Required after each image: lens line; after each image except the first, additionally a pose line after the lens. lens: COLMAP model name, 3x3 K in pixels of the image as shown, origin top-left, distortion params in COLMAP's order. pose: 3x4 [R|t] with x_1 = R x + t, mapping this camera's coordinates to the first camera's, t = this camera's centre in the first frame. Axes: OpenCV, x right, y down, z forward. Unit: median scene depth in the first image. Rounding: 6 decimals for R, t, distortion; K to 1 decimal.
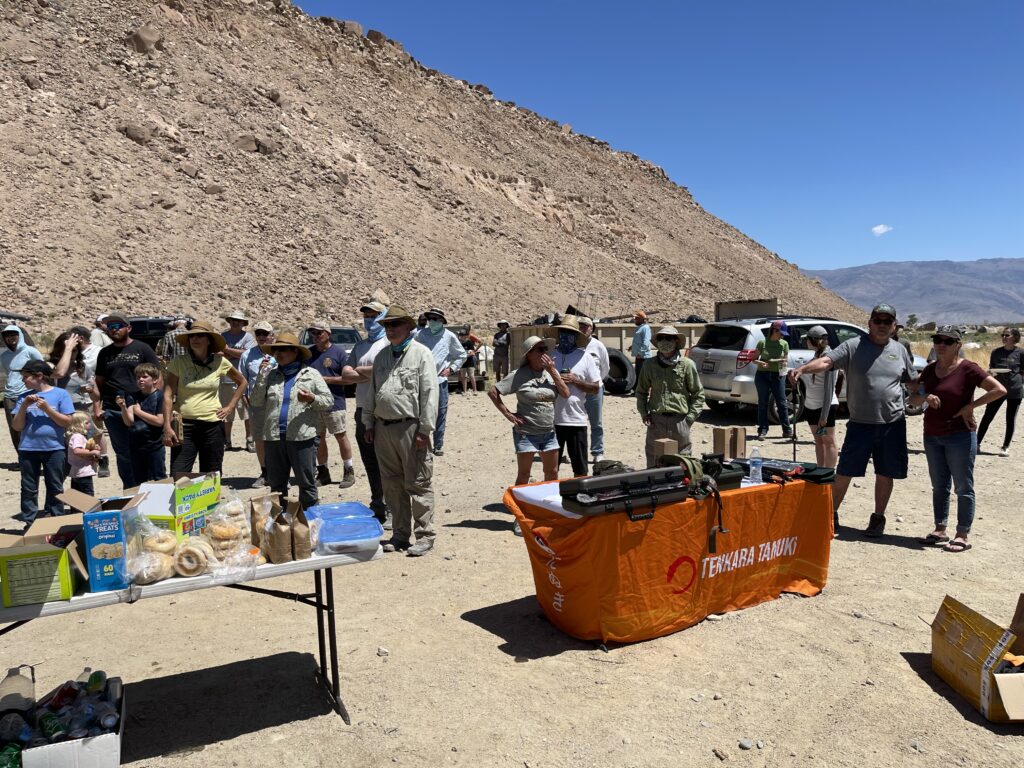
lens RADIAL K [[768.9, 0, 511.4], [0, 768.9, 384.8], [0, 0, 1]] dist [0.045896, -0.004519]
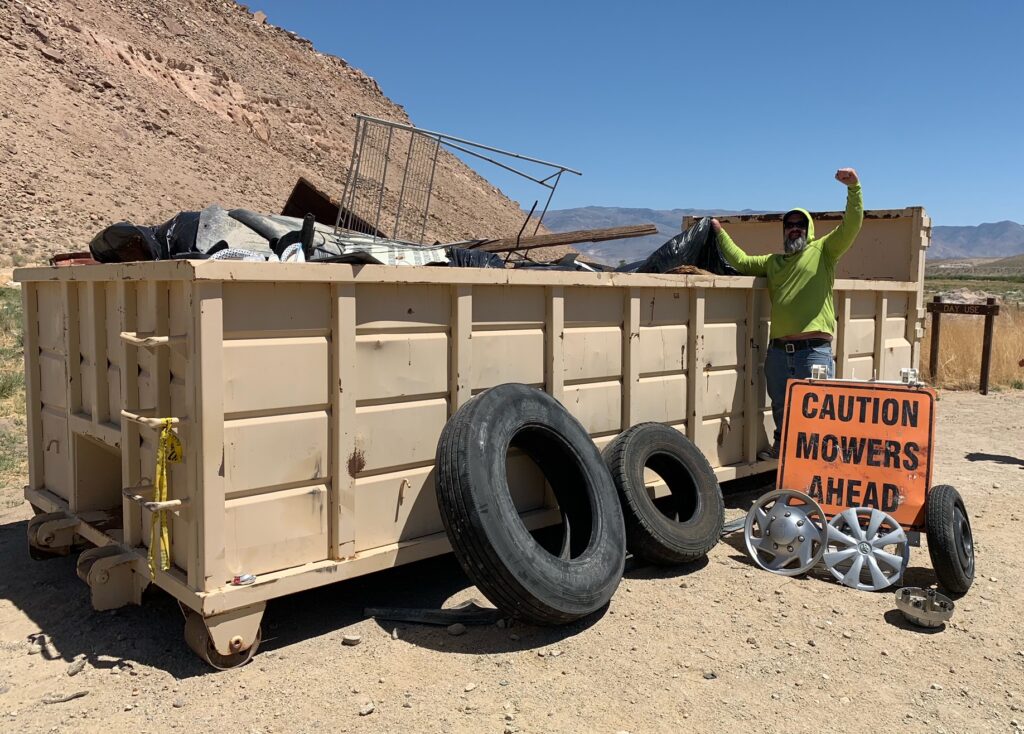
lens RADIAL K [[805.2, 0, 526.7], [0, 805.2, 342.1], [0, 0, 1]] dist [0.007400, 0.015318]
pose [[0.923914, -0.000324, 0.382599, 0.006482], [-0.008943, 0.999708, 0.022443, -0.008948], [-0.382495, -0.024157, 0.923642, 0.110294]]
